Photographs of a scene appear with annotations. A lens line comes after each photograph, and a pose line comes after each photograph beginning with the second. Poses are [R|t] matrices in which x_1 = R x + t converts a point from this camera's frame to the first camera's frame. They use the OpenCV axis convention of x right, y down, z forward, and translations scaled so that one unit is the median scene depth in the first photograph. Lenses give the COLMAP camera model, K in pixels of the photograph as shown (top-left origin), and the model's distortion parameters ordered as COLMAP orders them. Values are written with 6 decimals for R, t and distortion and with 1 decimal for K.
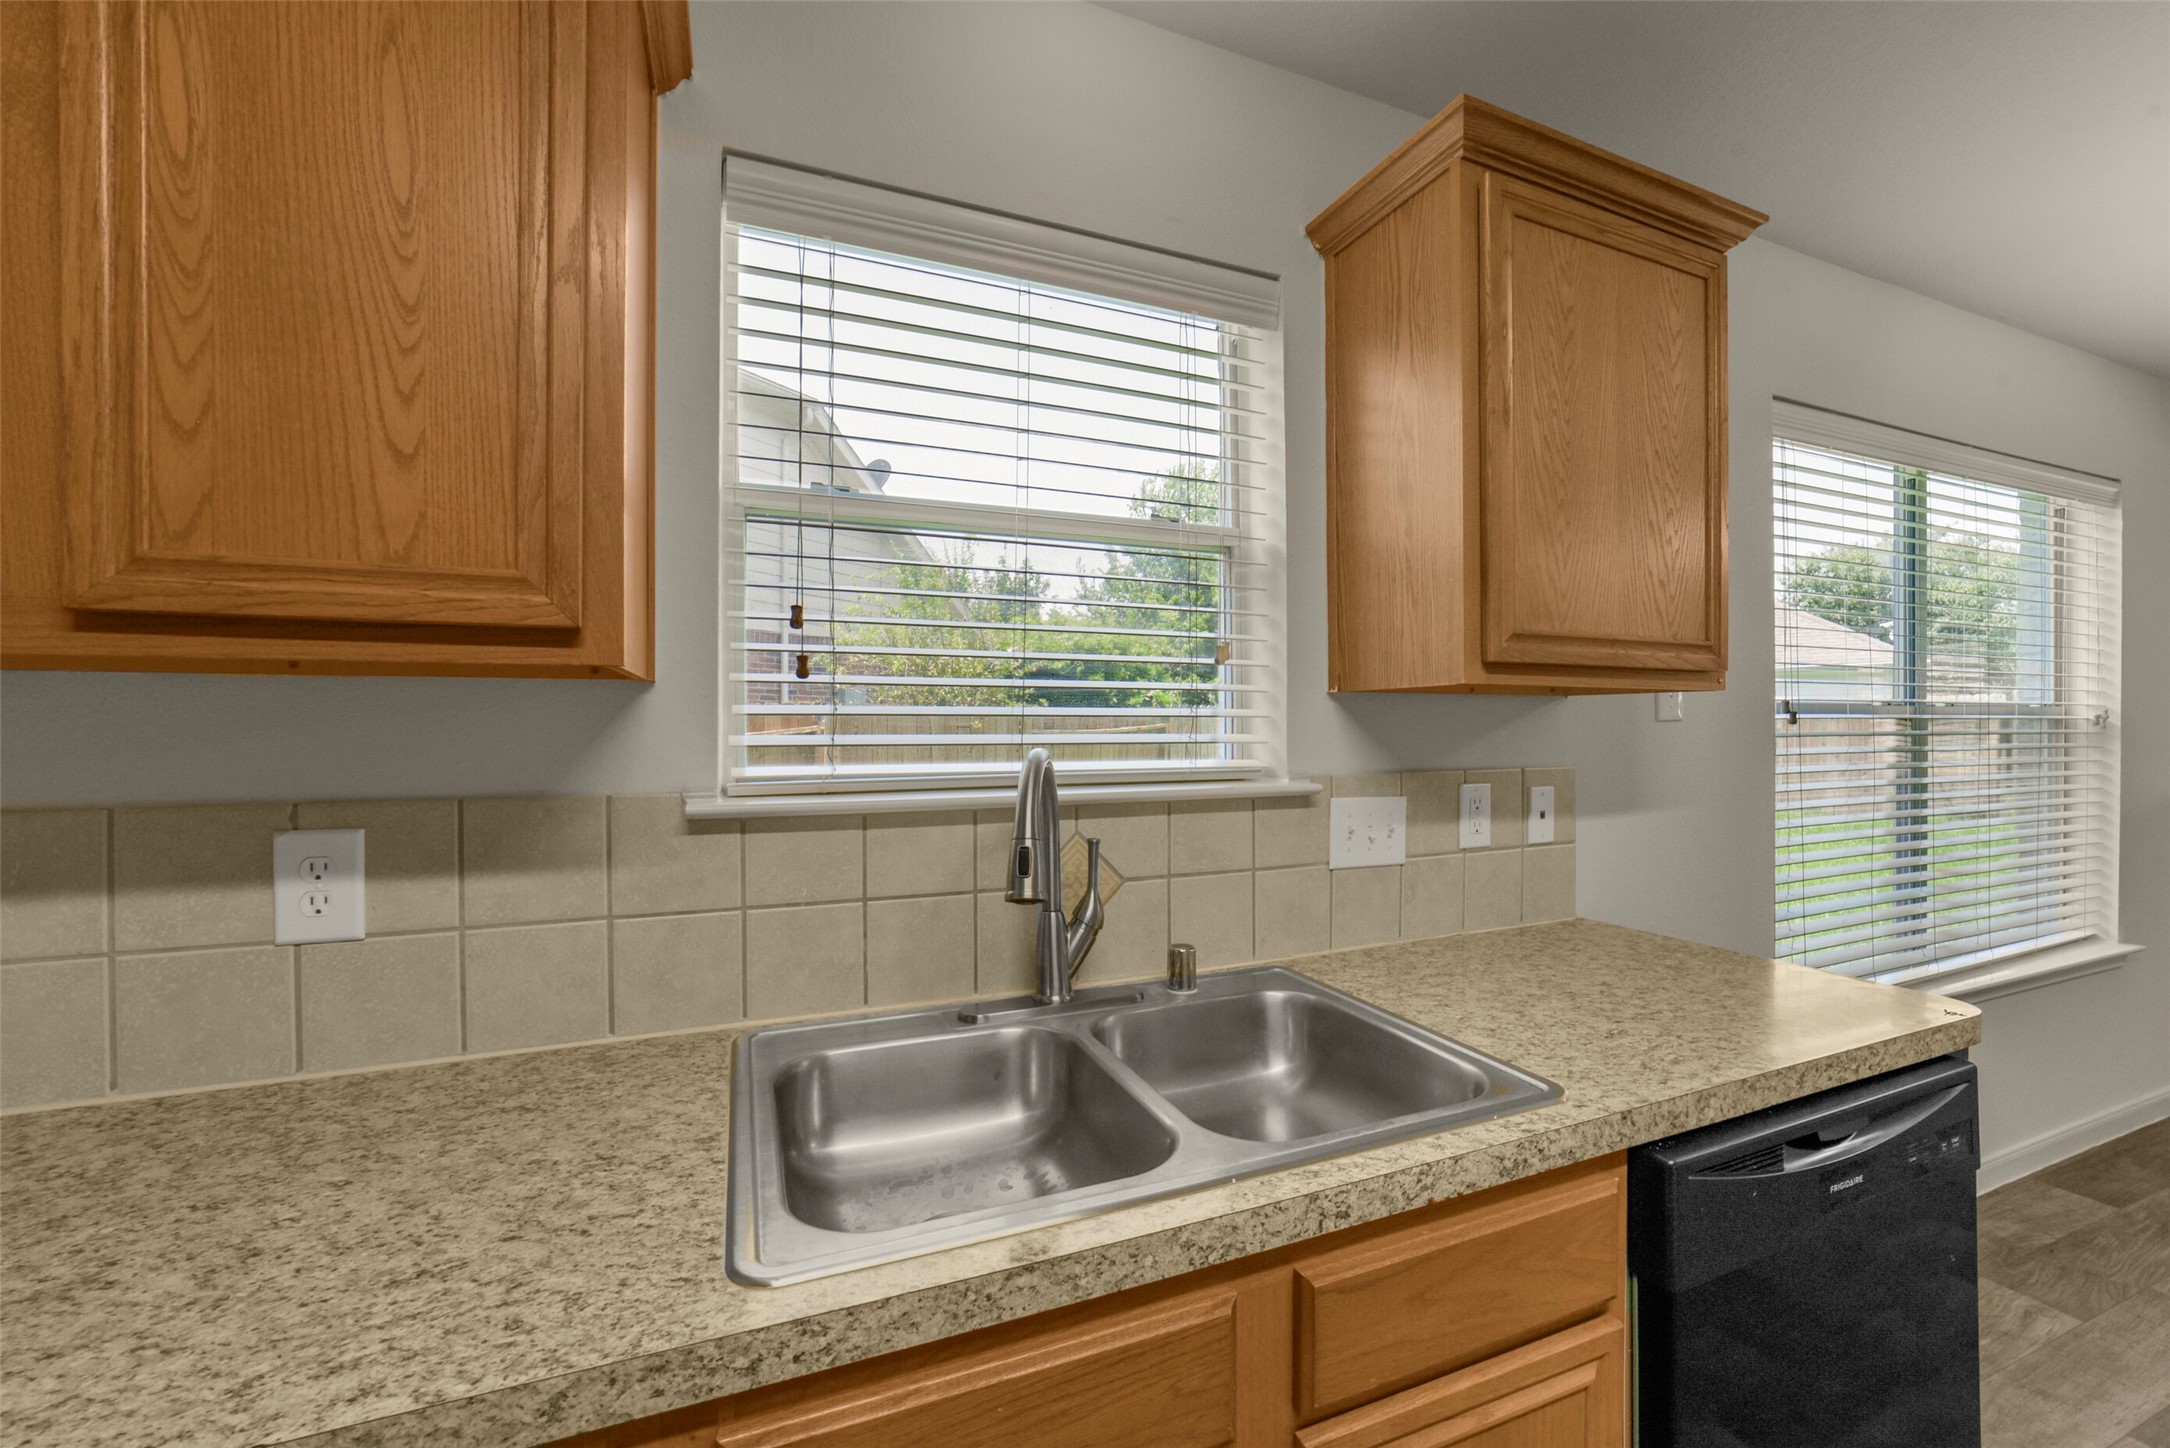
lens RADIAL K [[846.1, 0, 1099.7], [0, 846.1, 751.5], [0, 0, 1]] dist [-0.028295, 0.007097]
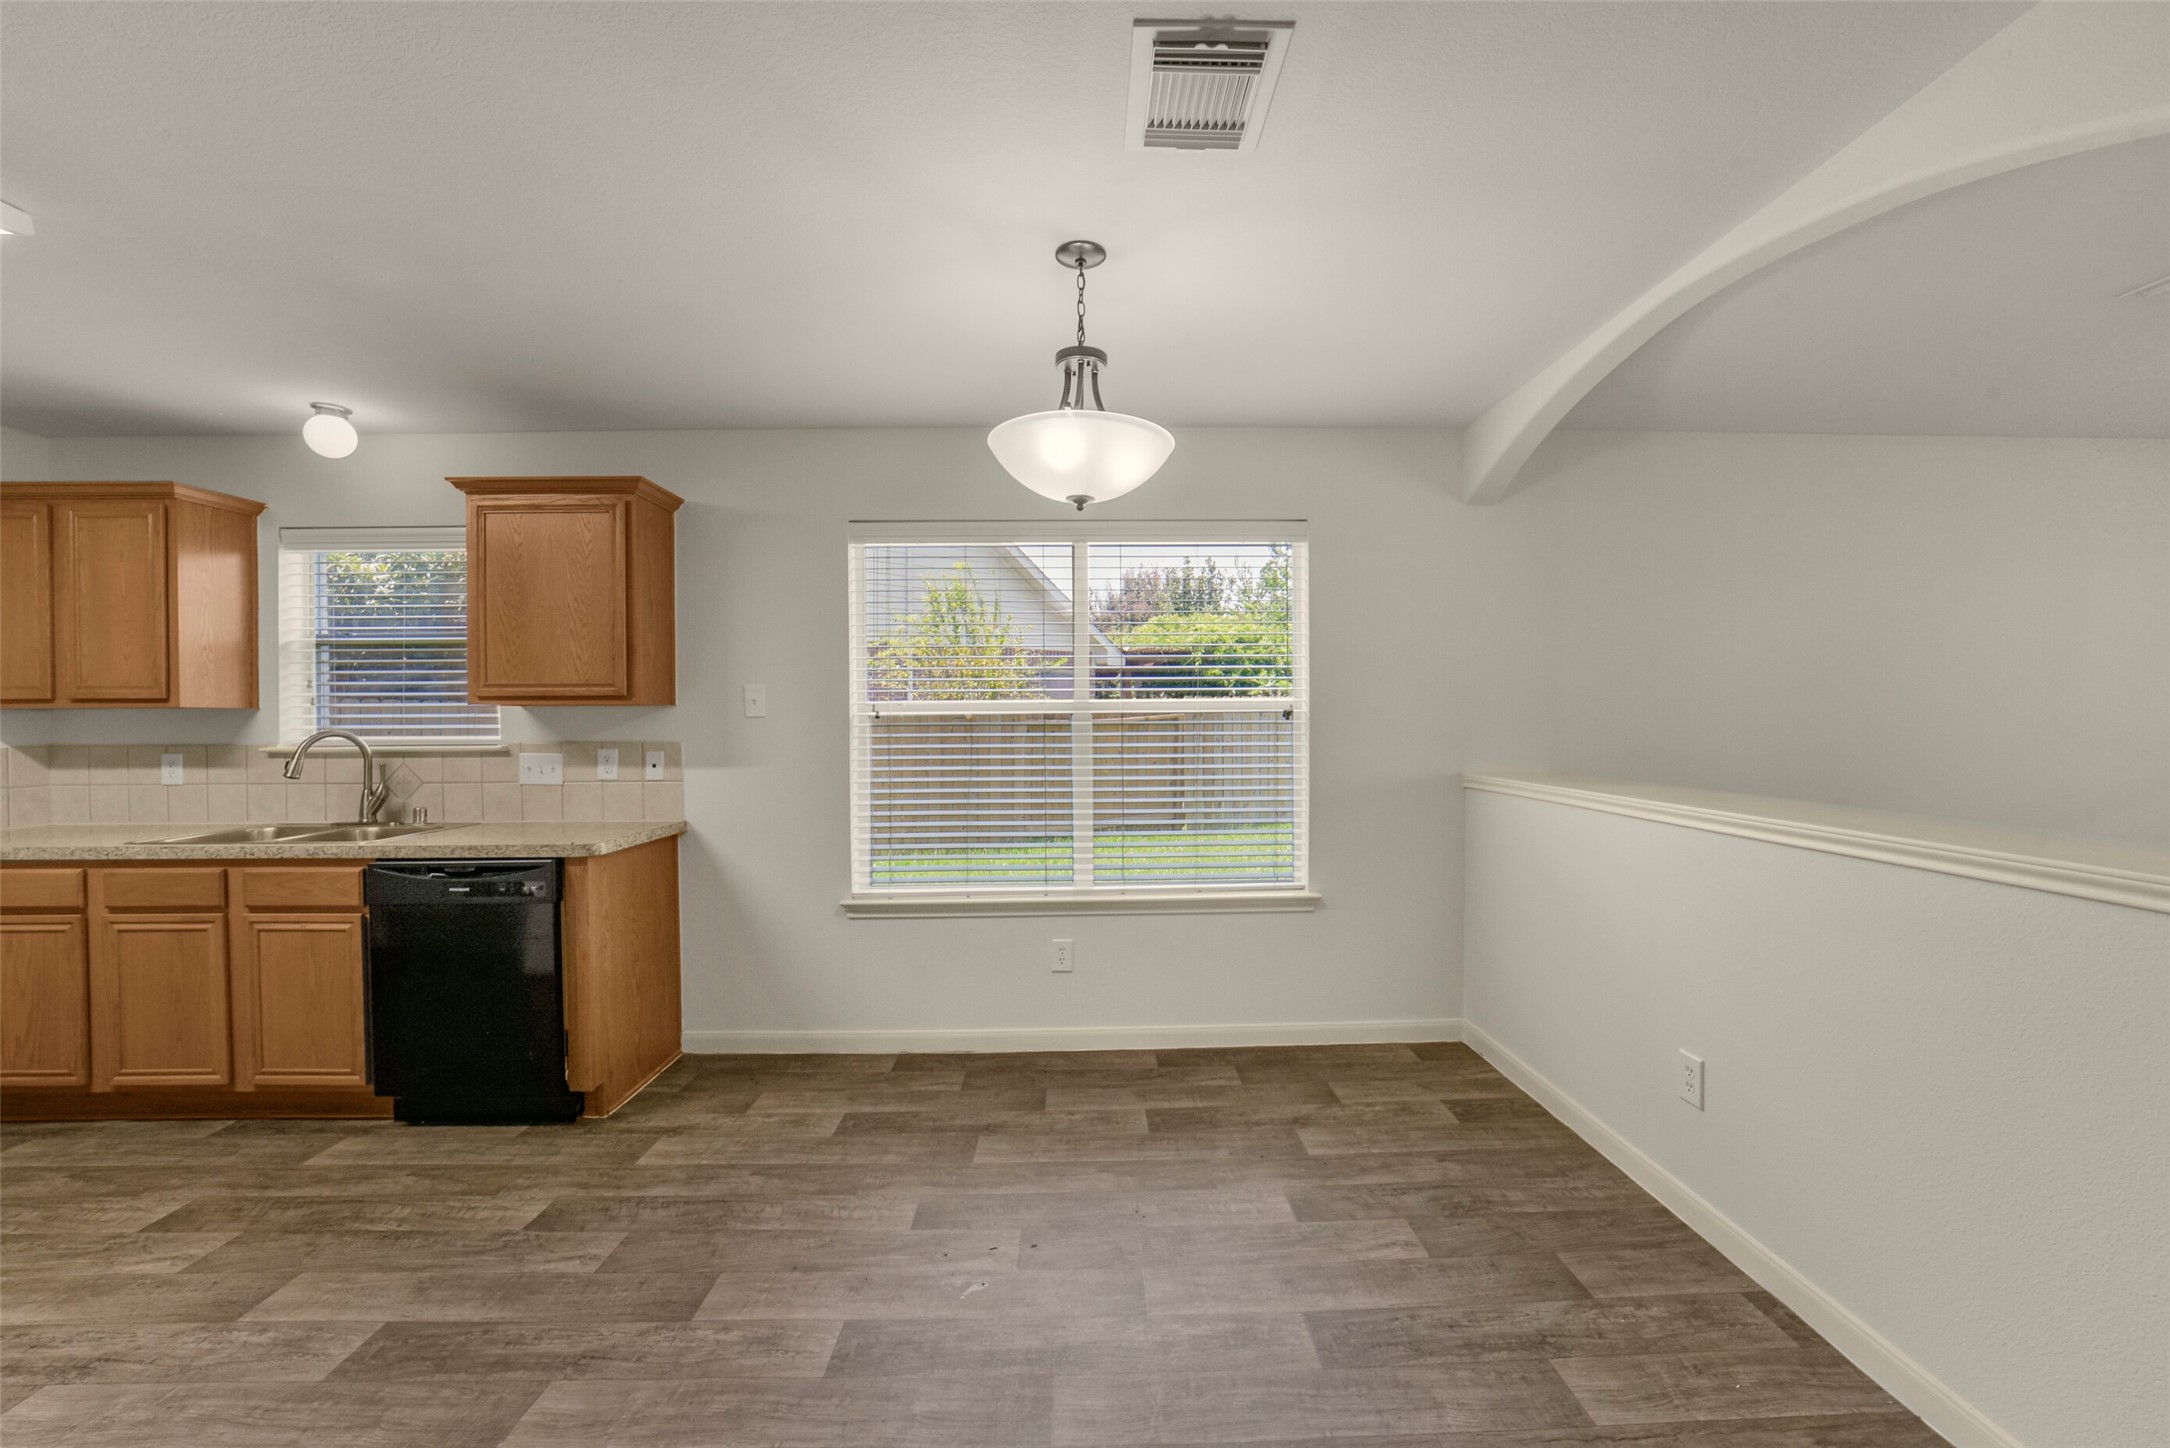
lens RADIAL K [[846.1, 0, 1083.3], [0, 846.1, 731.2], [0, 0, 1]] dist [-0.028295, 0.007097]
pose [[0.931027, 0.001679, -0.364947, 3.122763], [-0.005859, 0.999929, -0.010347, 0.013657], [0.364903, 0.011772, 0.930971, -0.665556]]
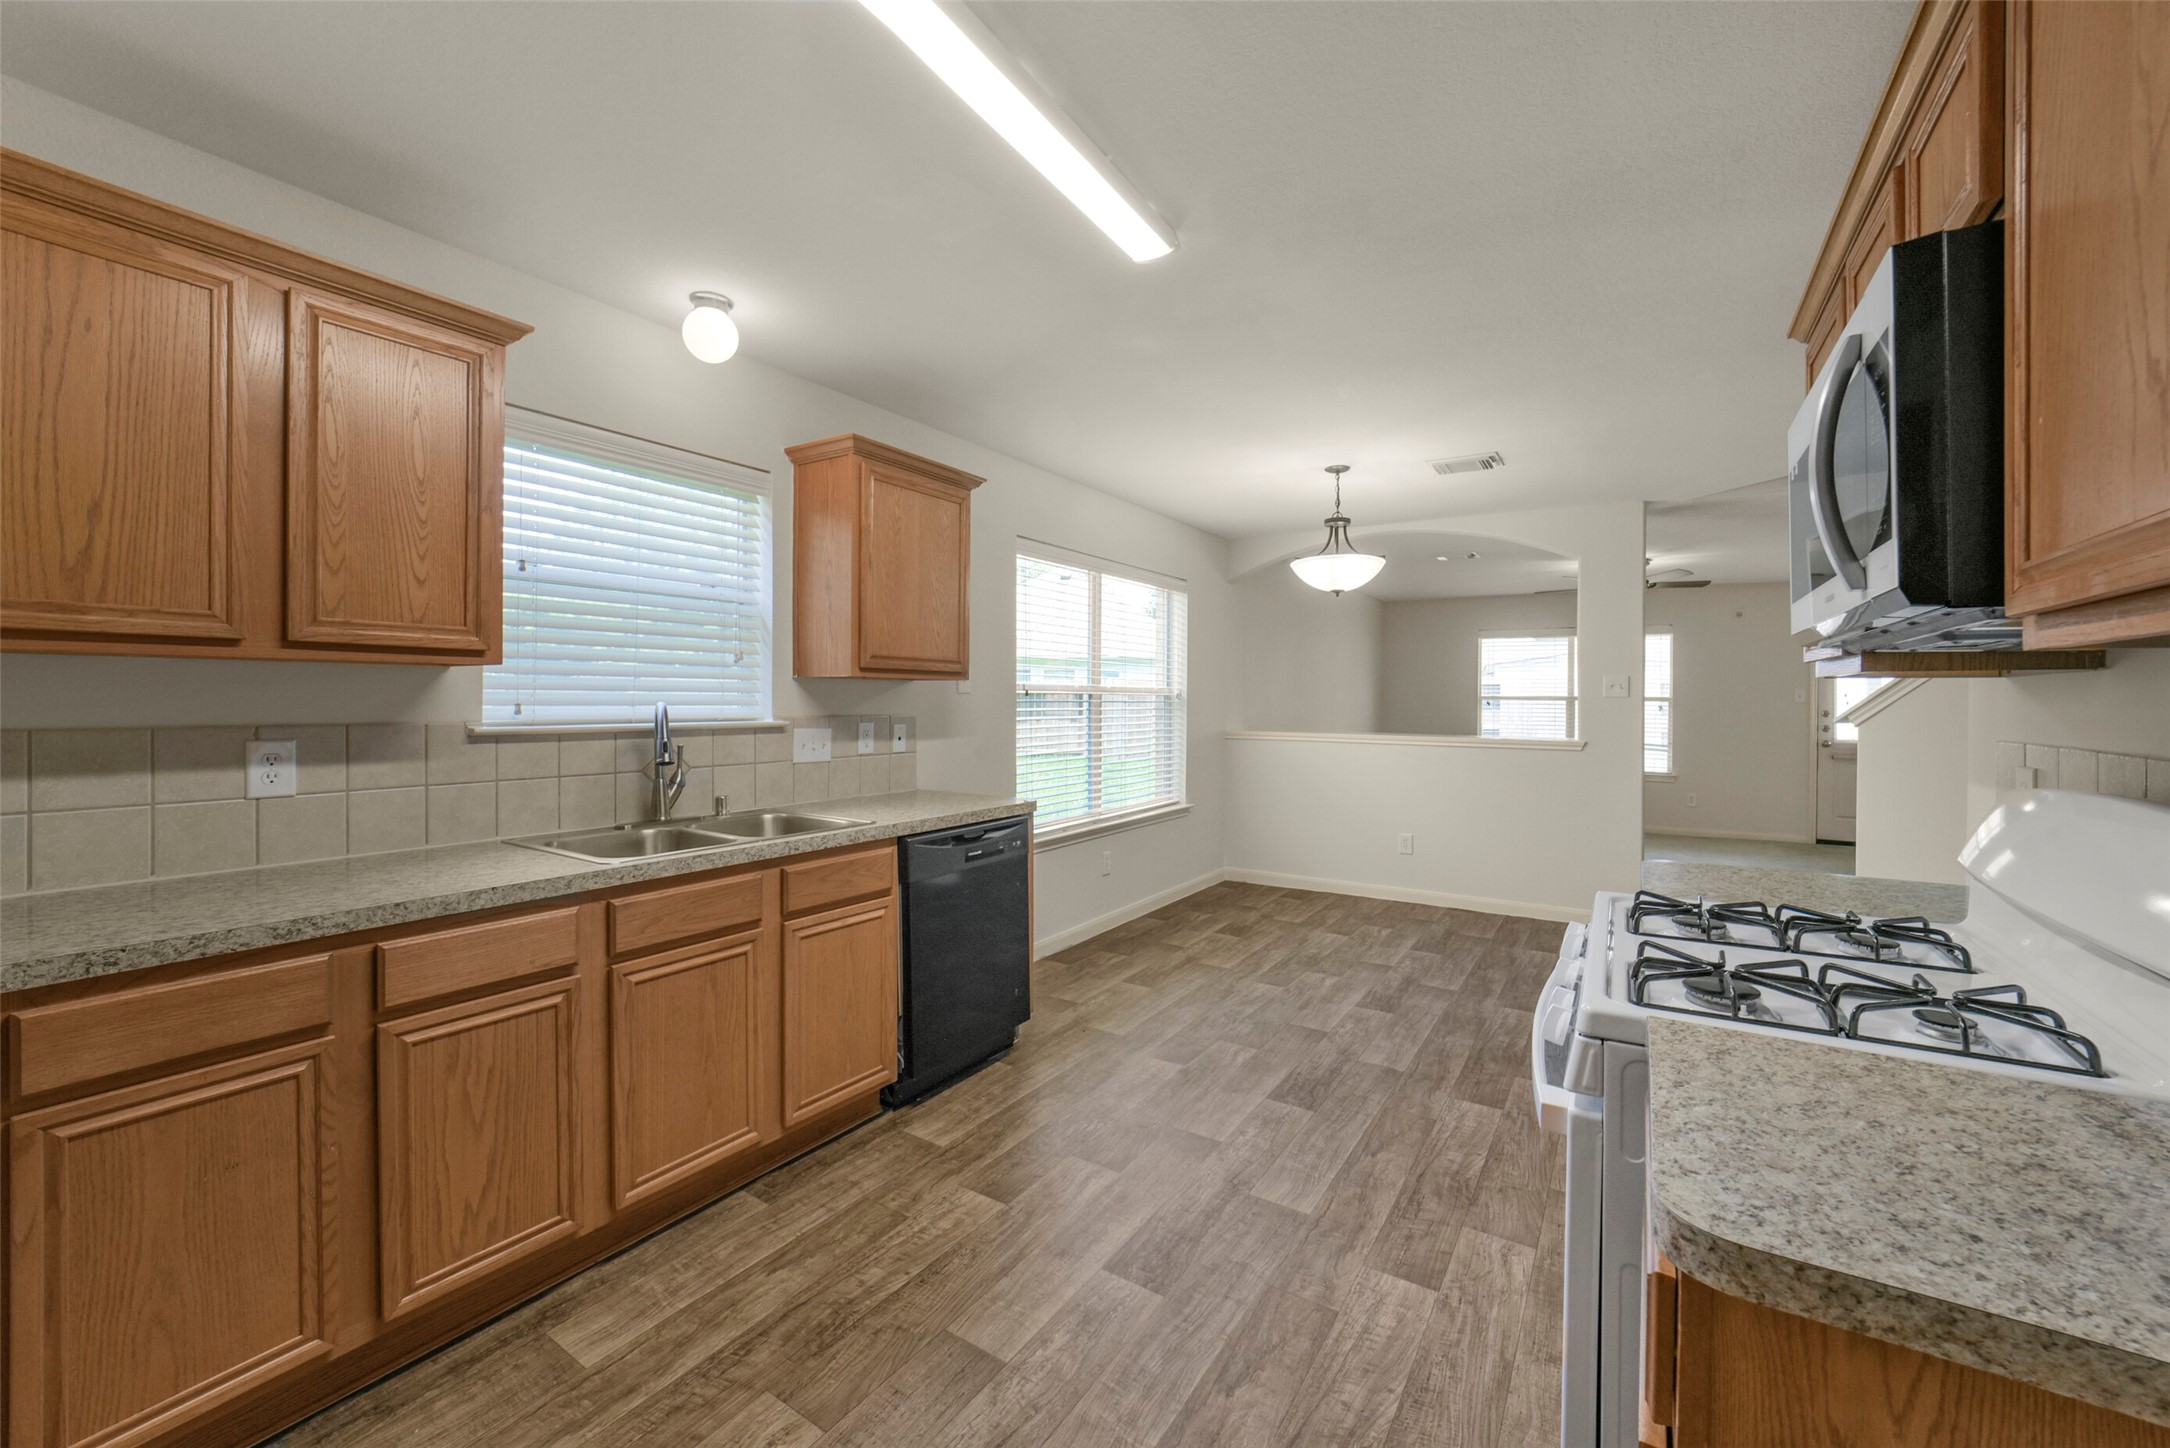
lens RADIAL K [[846.1, 0, 1086.3], [0, 846.1, 688.3], [0, 0, 1]] dist [-0.028295, 0.007097]
pose [[0.827121, 0.014978, 0.561824, -0.366339], [0.006418, 0.999328, -0.036090, 0.044866], [-0.561987, 0.033457, 0.826469, -1.379477]]
